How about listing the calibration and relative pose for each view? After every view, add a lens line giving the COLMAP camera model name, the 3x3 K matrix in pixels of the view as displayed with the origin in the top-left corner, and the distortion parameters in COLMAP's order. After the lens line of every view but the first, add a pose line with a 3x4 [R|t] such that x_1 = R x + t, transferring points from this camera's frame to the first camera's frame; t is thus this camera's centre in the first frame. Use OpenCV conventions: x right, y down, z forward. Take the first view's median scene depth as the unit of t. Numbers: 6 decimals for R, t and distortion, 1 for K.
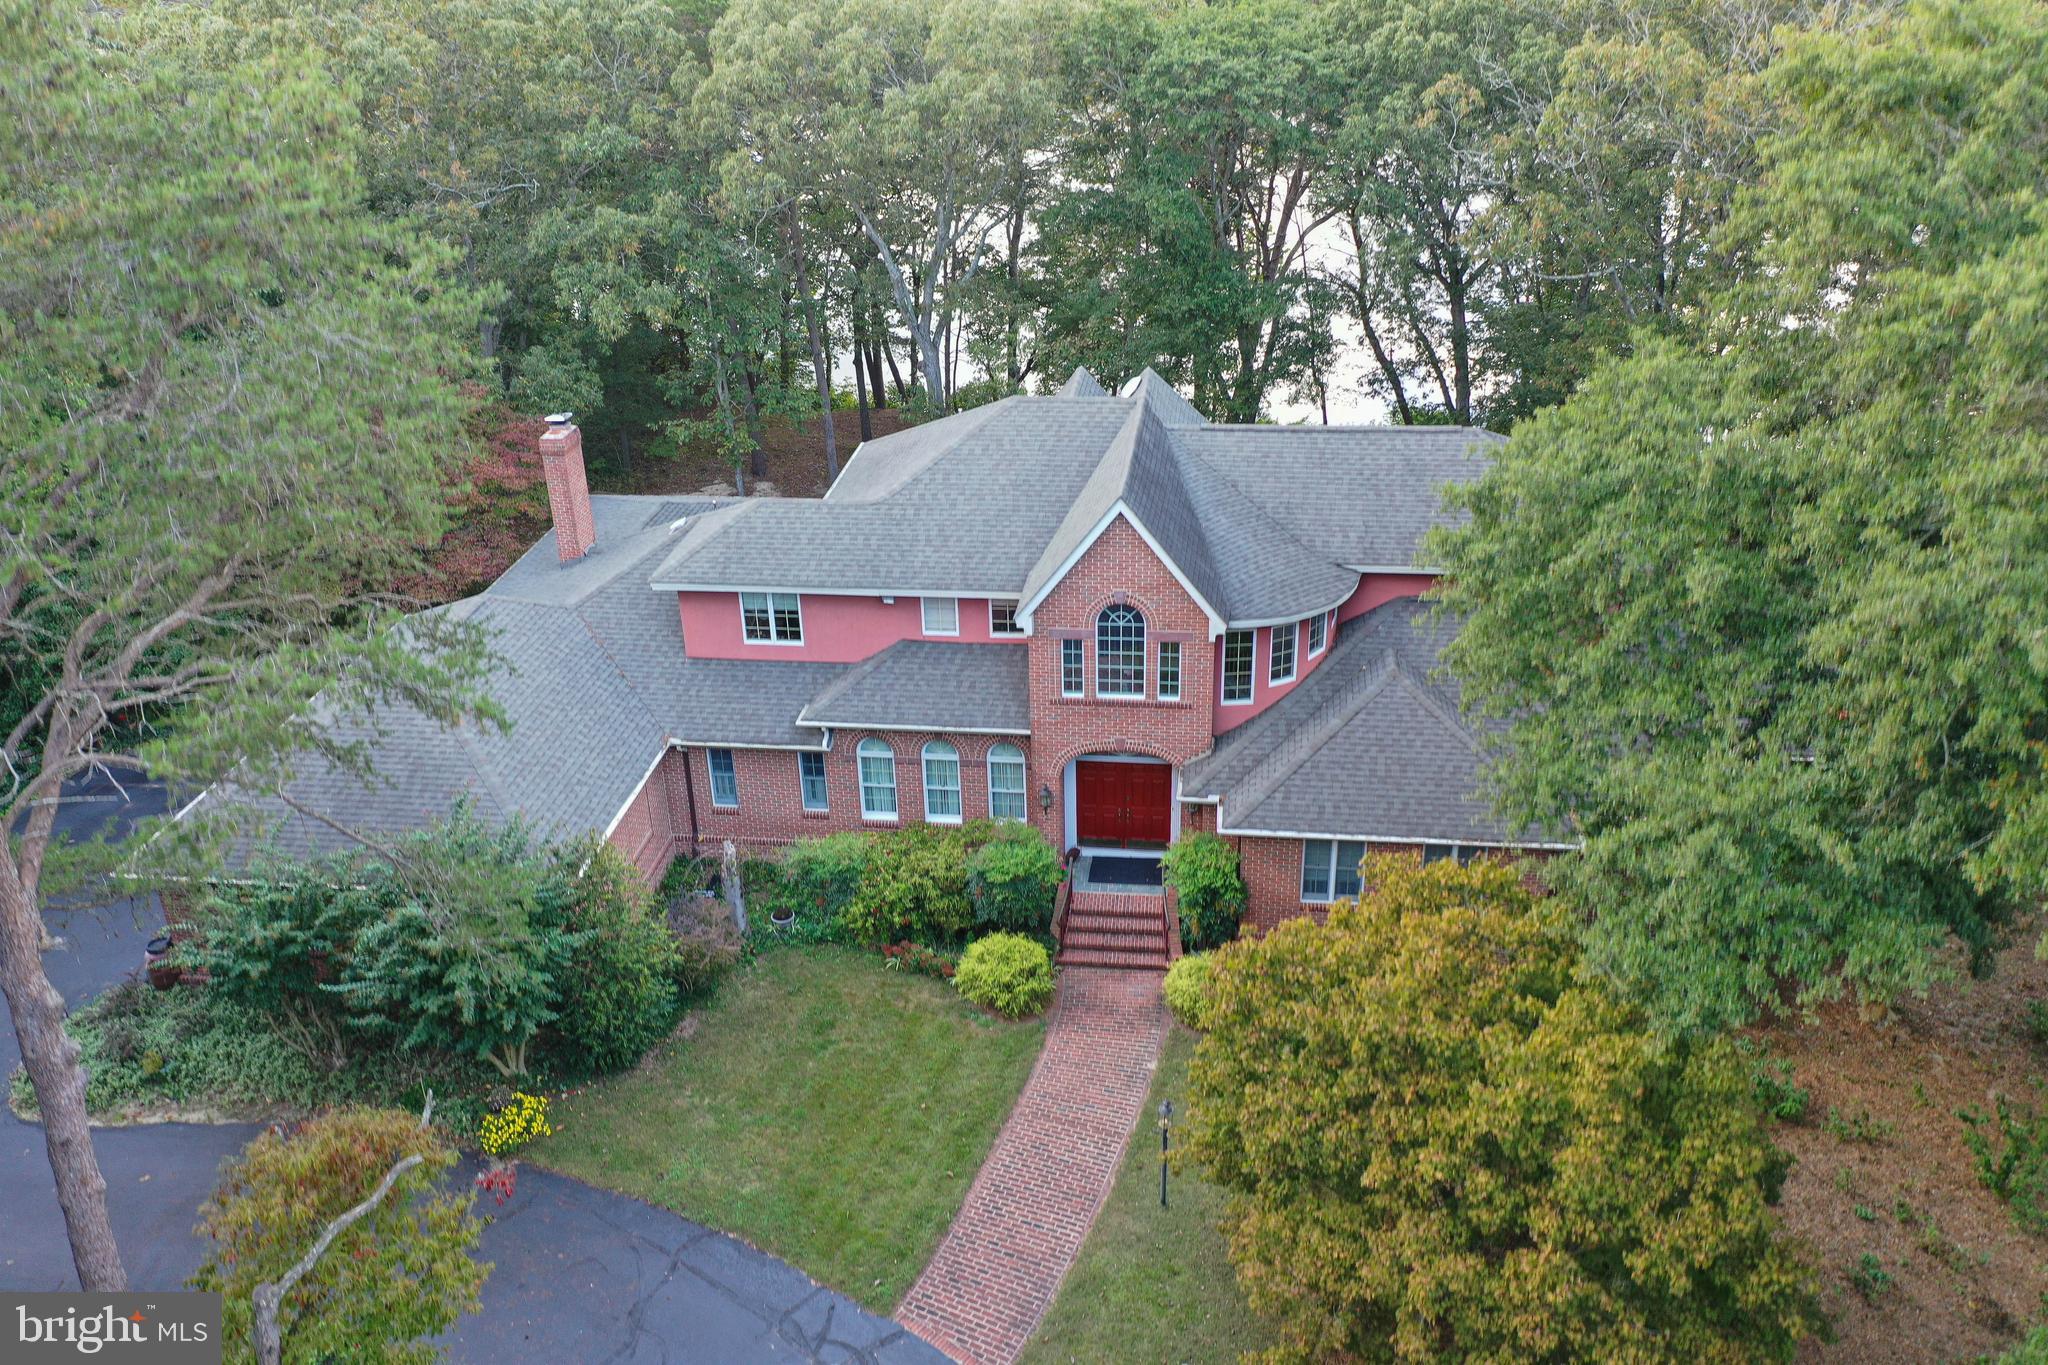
lens RADIAL K [[1631.0, 0, 1023.0], [0, 1631.0, 659.0], [0, 0, 1]] dist [0.004960, 0.003393]
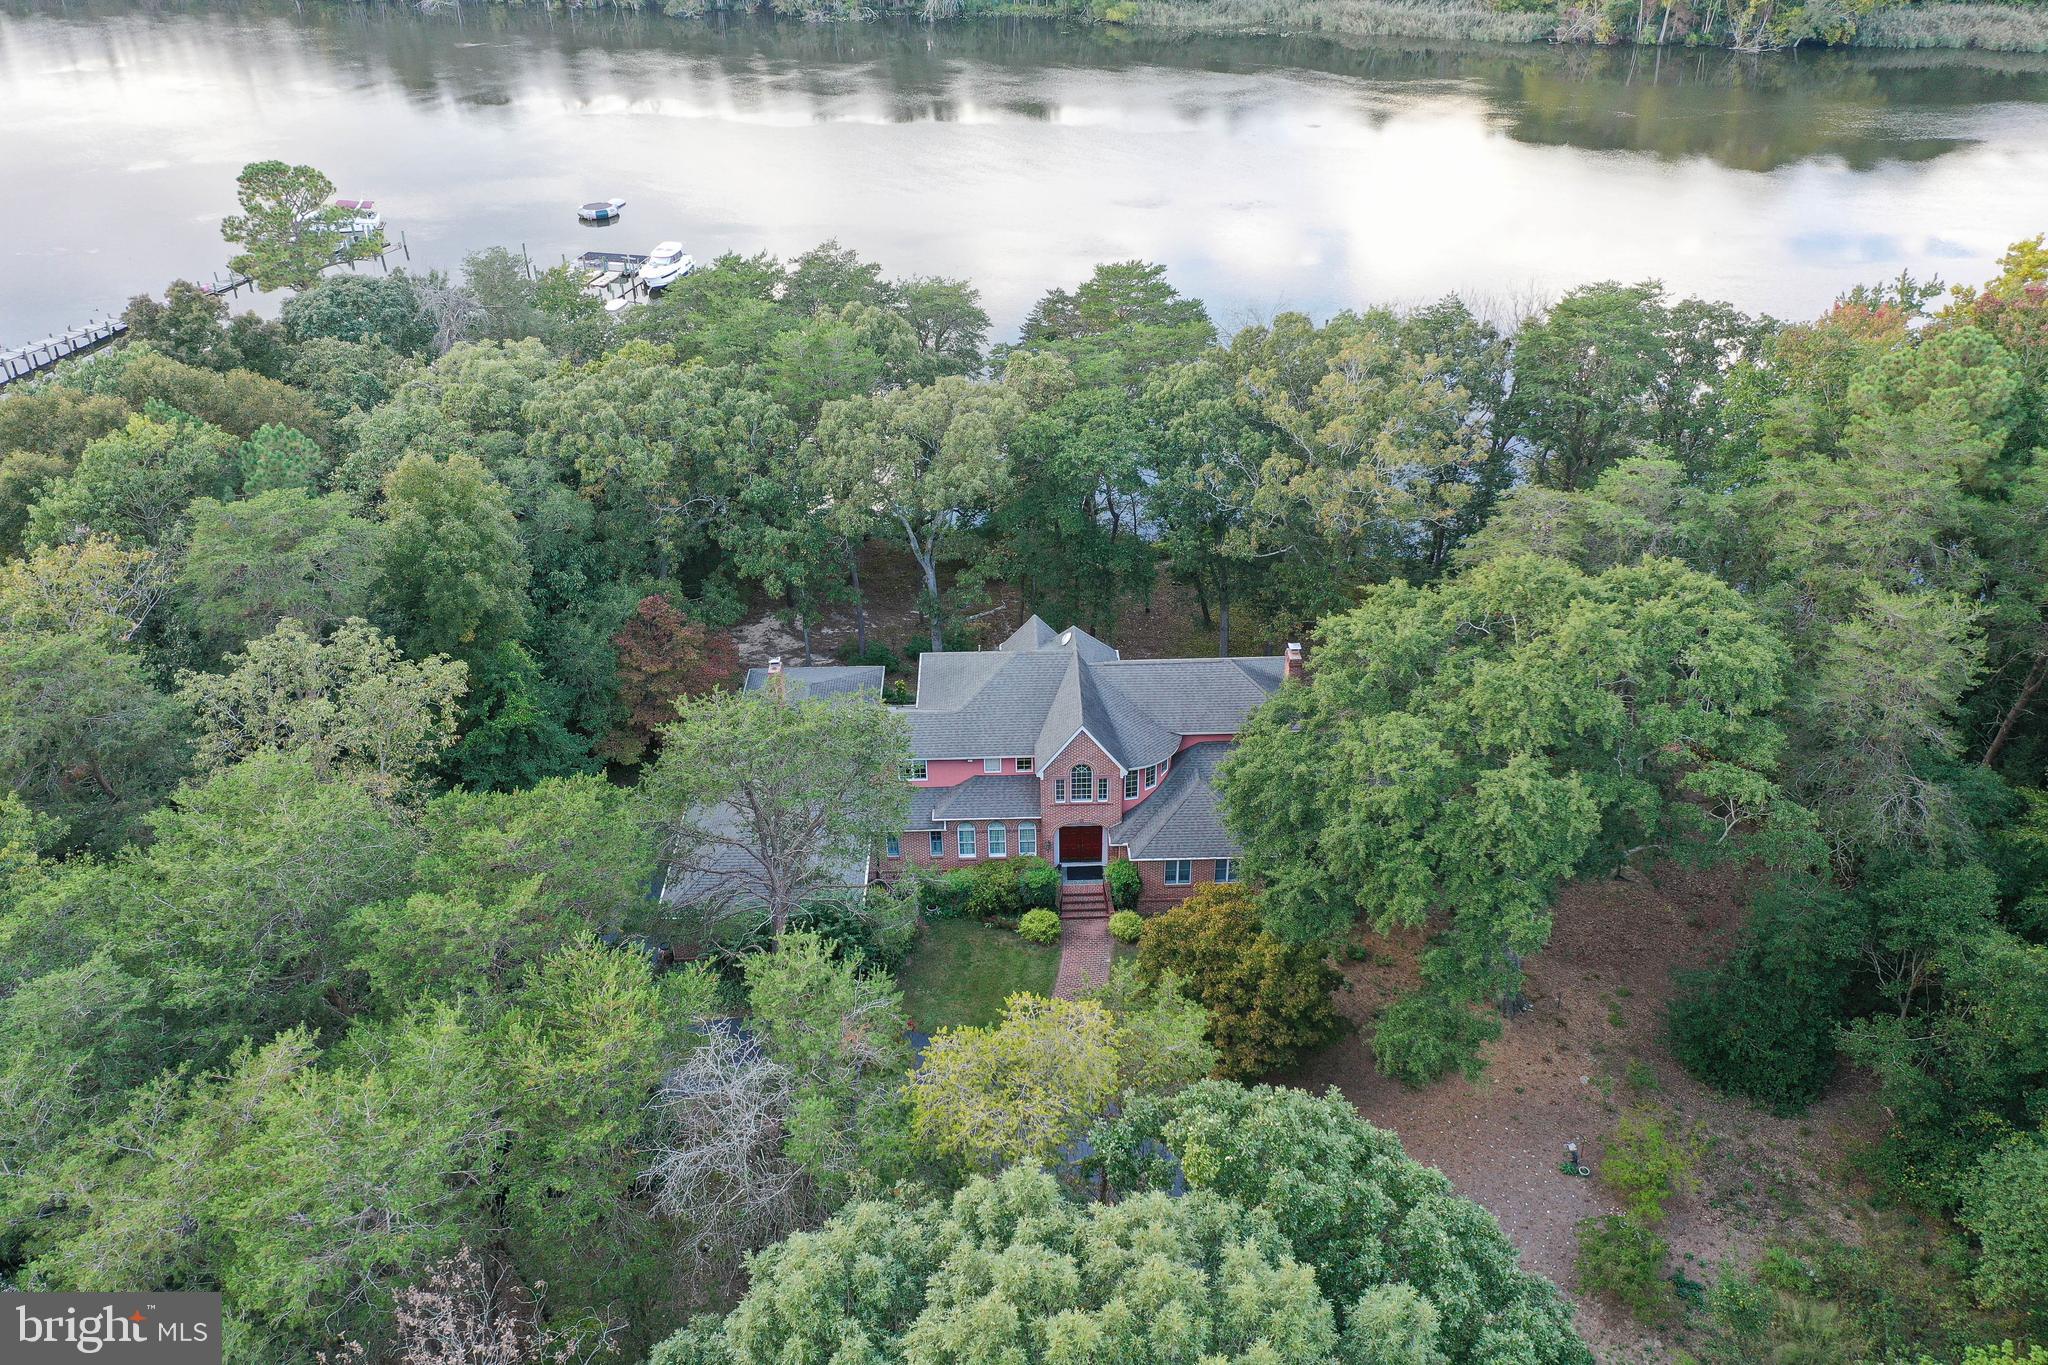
lens RADIAL K [[1617.8, 0, 1024.0], [0, 1617.8, 680.5], [0, 0, 1]] dist [0.009310, 0.004704]
pose [[0.989455, -0.067709, 0.128039, -0.301419], [0.055901, 0.994033, 0.093667, -0.366156], [-0.133617, -0.085522, 0.987336, -1.218907]]
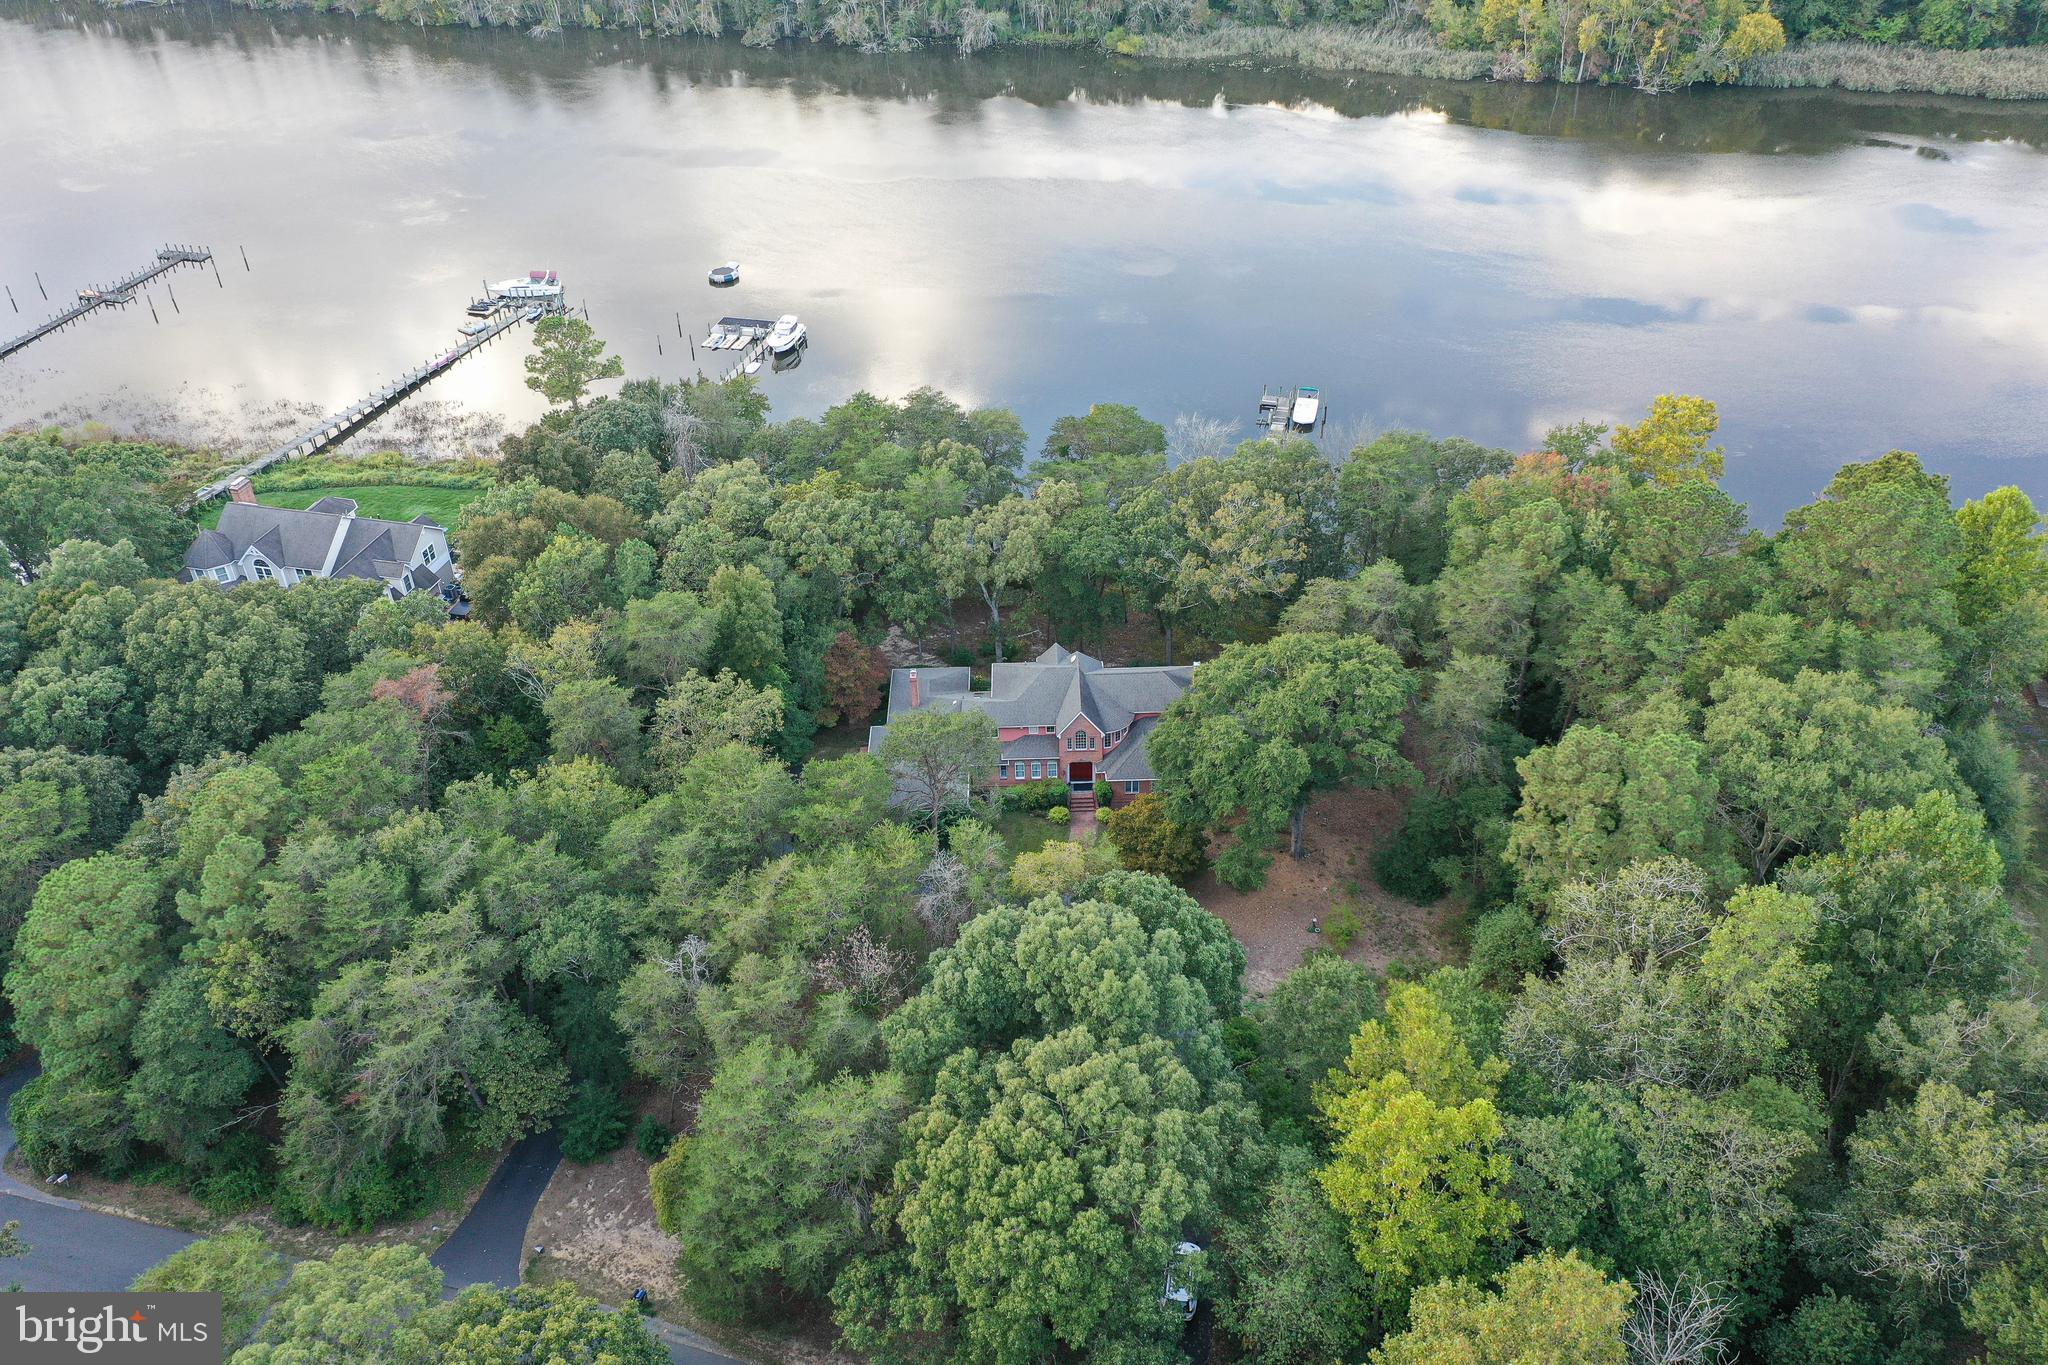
lens RADIAL K [[1617.8, 0, 1024.0], [0, 1617.8, 680.5], [0, 0, 1]] dist [0.009310, 0.004704]
pose [[0.990991, -0.080474, 0.107052, -0.537548], [0.062534, 0.984891, 0.161490, -0.866215], [-0.118430, -0.153340, 0.981051, -3.176317]]
